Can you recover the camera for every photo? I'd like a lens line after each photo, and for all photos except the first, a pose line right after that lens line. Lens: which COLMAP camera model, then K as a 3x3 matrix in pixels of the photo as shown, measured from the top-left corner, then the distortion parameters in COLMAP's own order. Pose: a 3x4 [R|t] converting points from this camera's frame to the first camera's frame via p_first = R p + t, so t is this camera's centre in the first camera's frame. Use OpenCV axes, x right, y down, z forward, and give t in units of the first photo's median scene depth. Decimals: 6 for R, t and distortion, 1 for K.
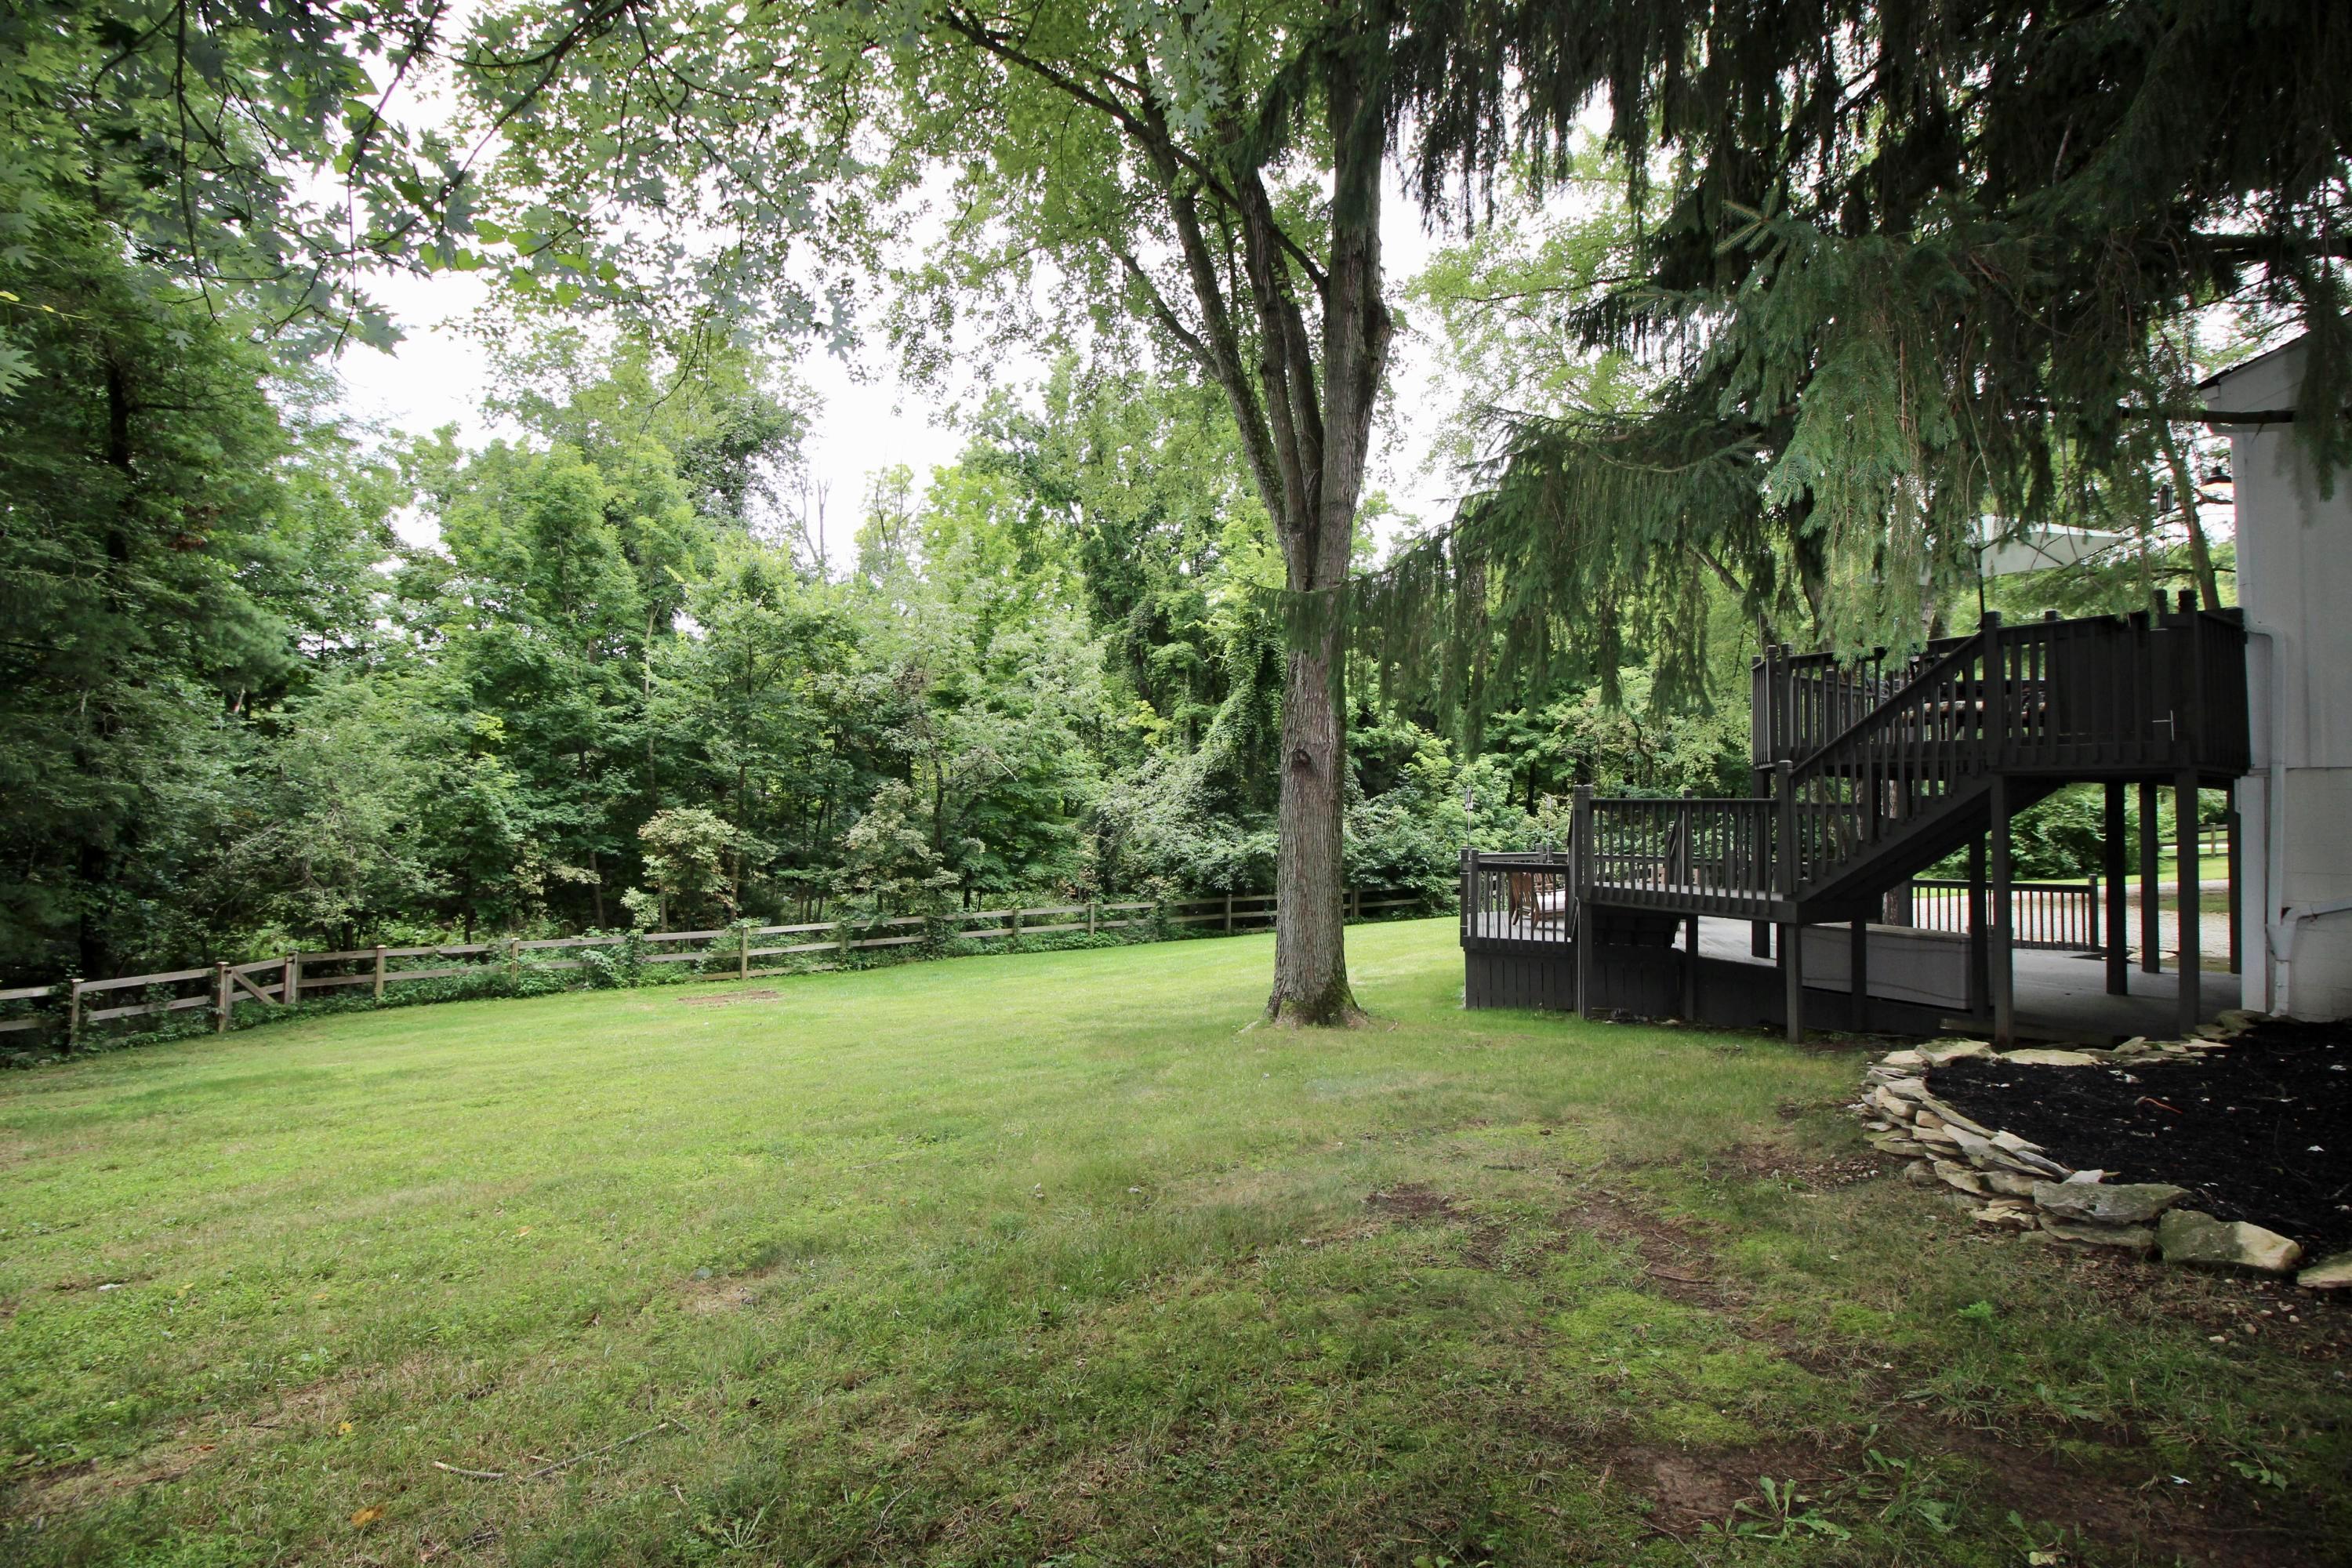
lens RADIAL K [[1099.9, 0, 1182.2], [0, 1099.9, 827.4], [0, 0, 1]] dist [0.000295, -0.000031]
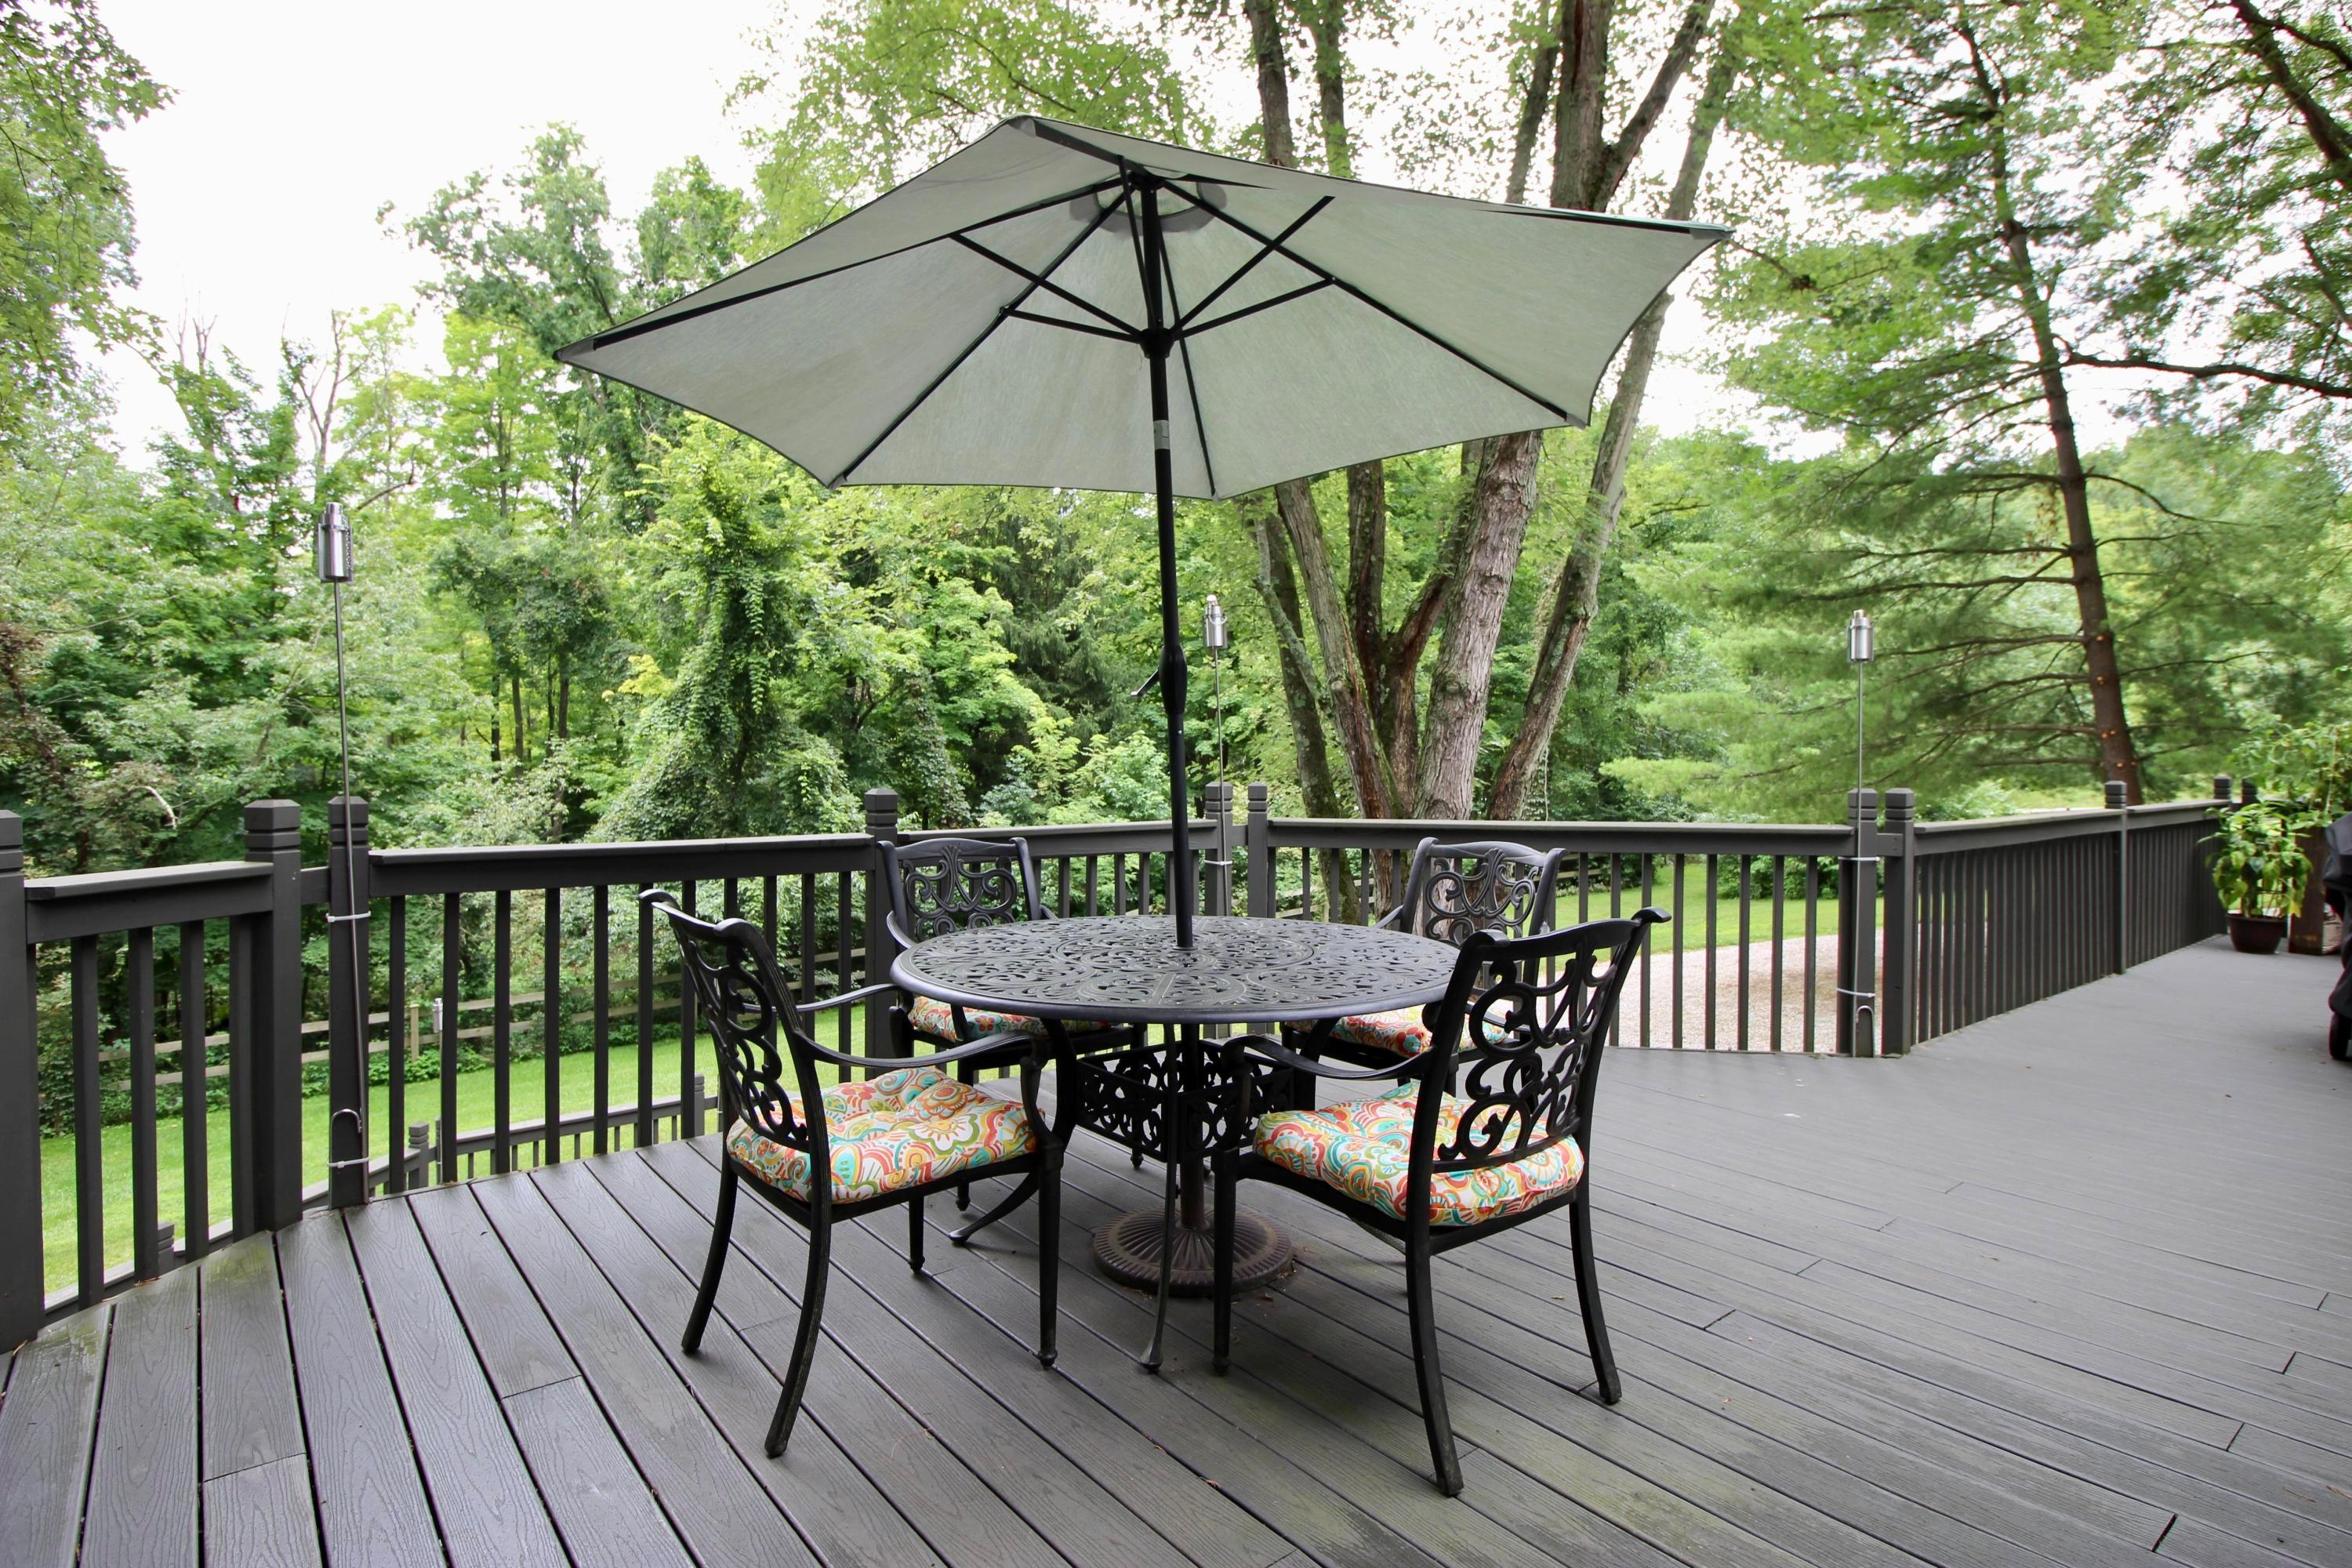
lens RADIAL K [[1199.7, 0, 1176.0], [0, 1199.7, 784.0], [0, 0, 1]] dist [-0.003406, -0.000296]
pose [[0.991159, -0.012233, 0.132112, 0.219429], [0.010112, 0.999809, 0.016709, -0.050325], [-0.132292, -0.015225, 0.991094, 0.257949]]
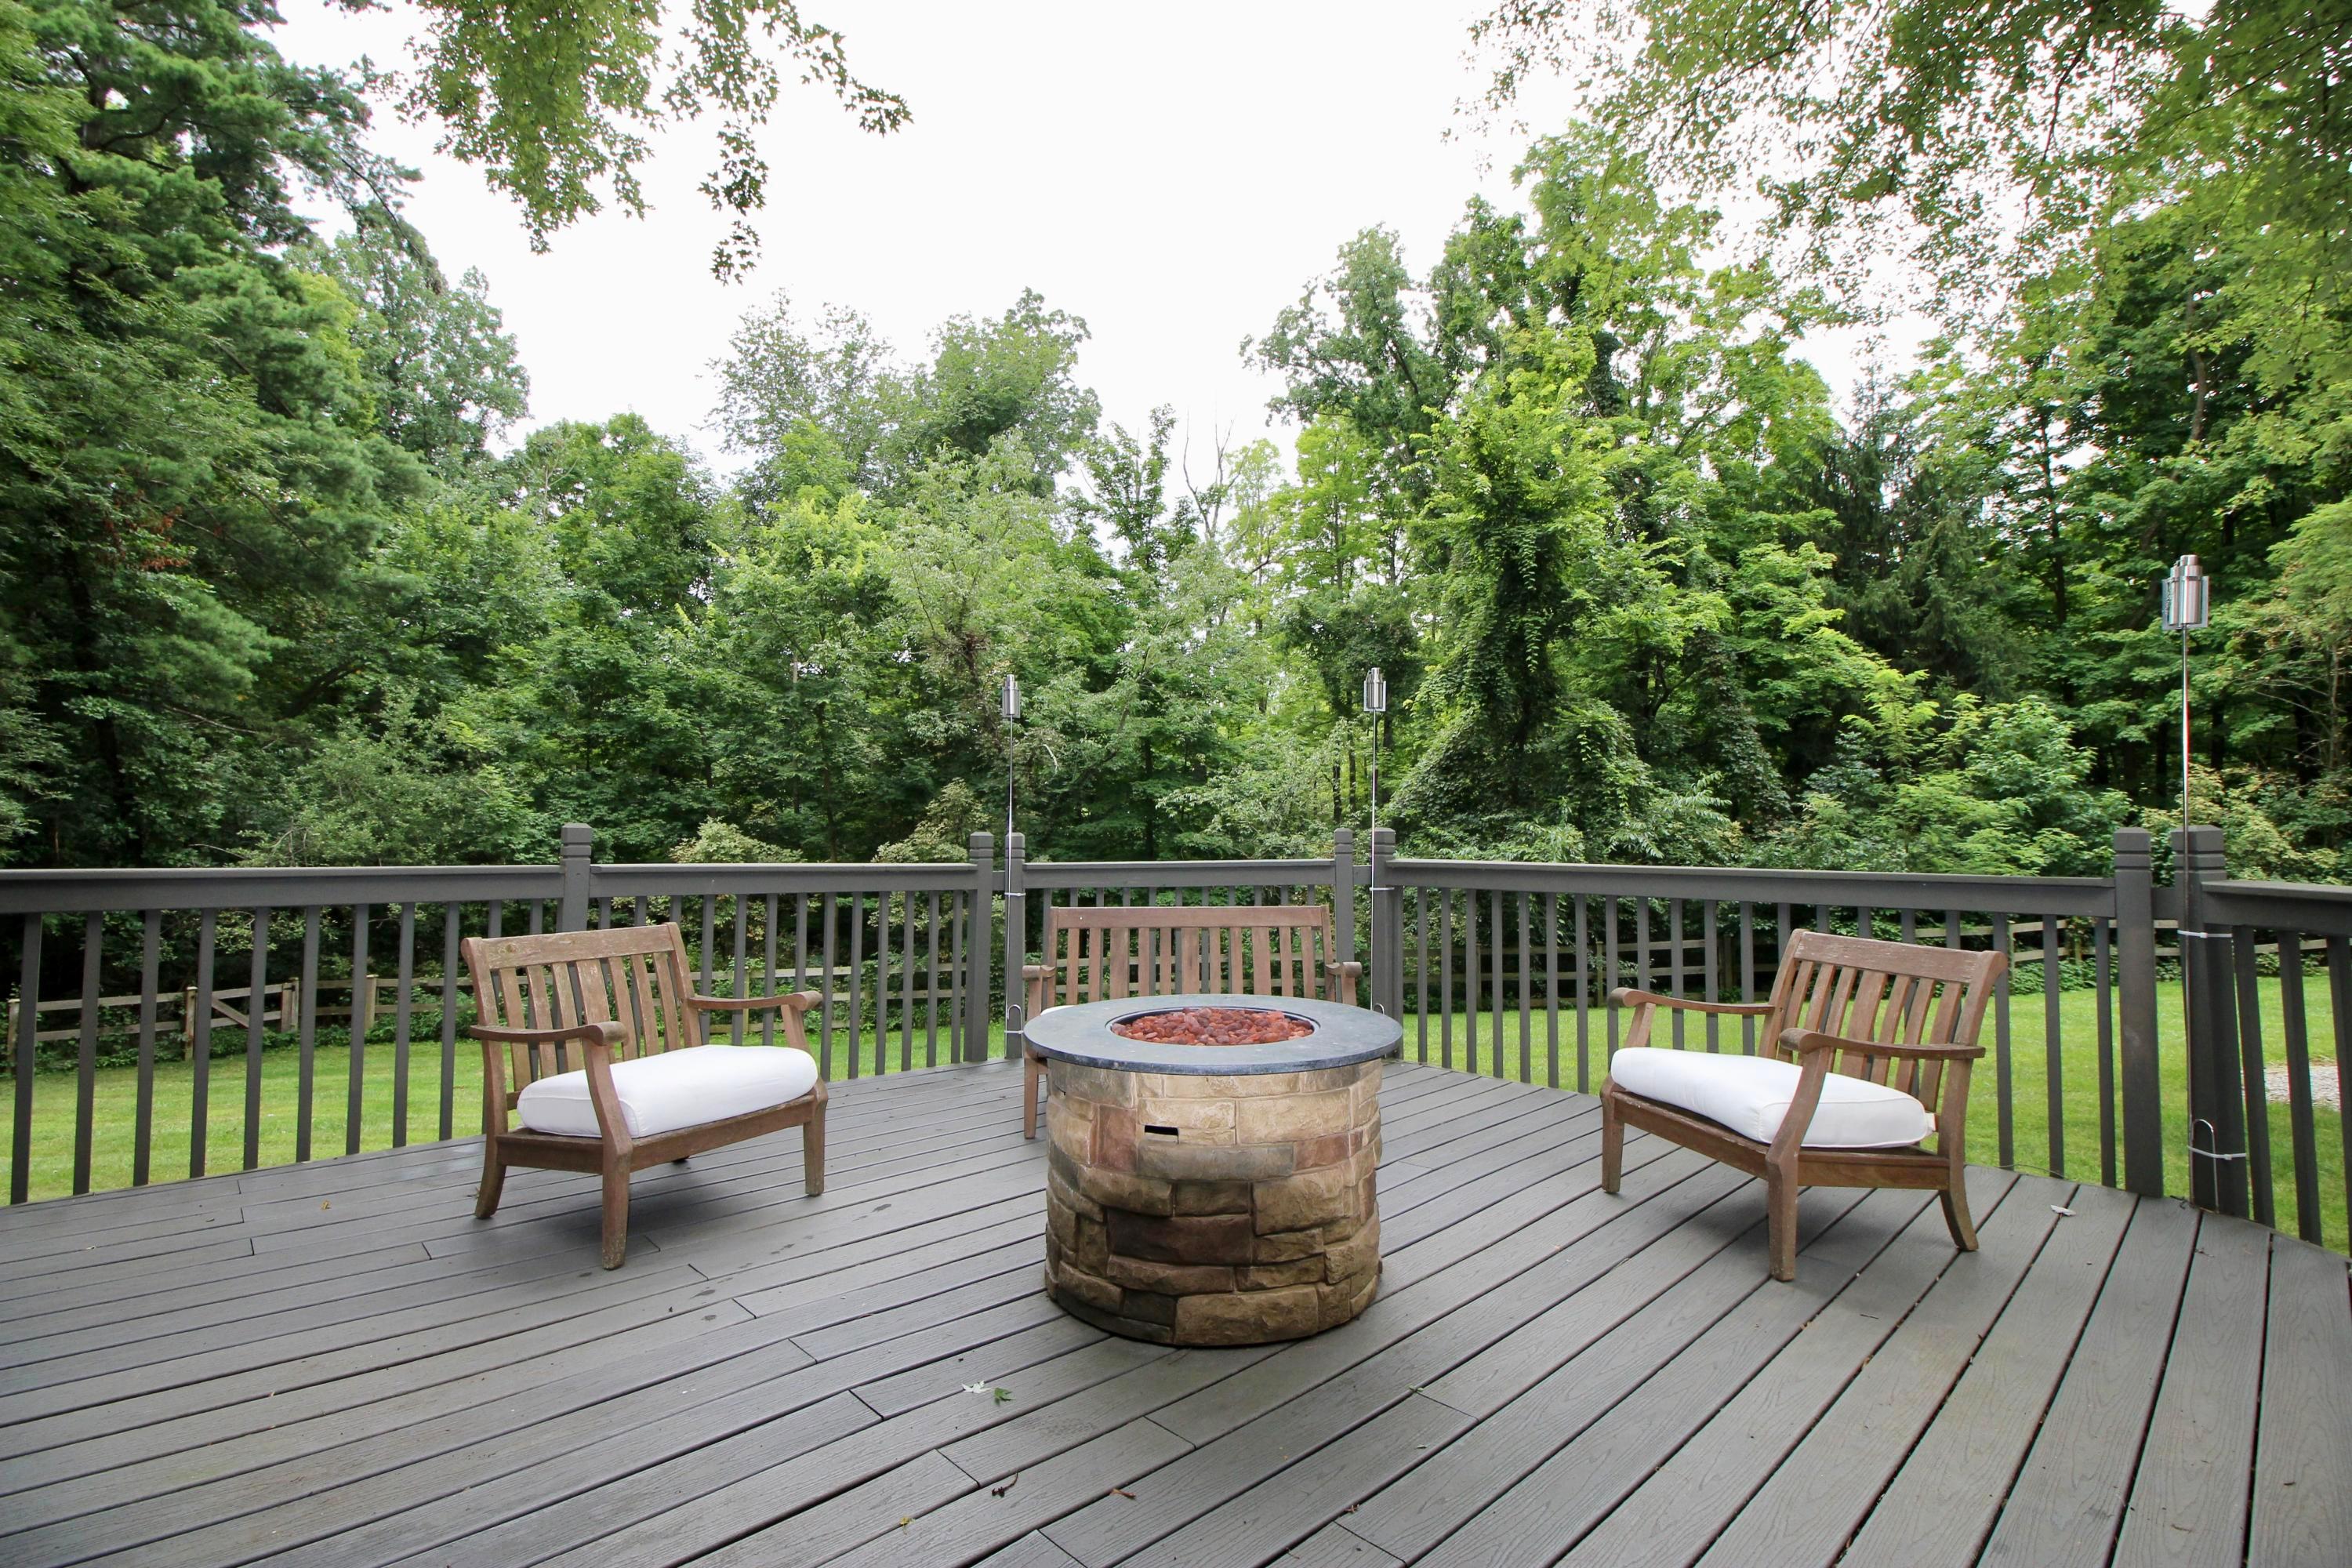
lens RADIAL K [[1078.4, 0, 1188.6], [0, 1078.4, 777.1], [0, 0, 1]] dist [-0.009470, -0.000553]
pose [[0.853409, -0.049652, -0.518871, 0.215311], [0.011647, 0.997021, -0.076250, 0.011036], [0.521111, 0.059029, 0.851445, 0.363636]]
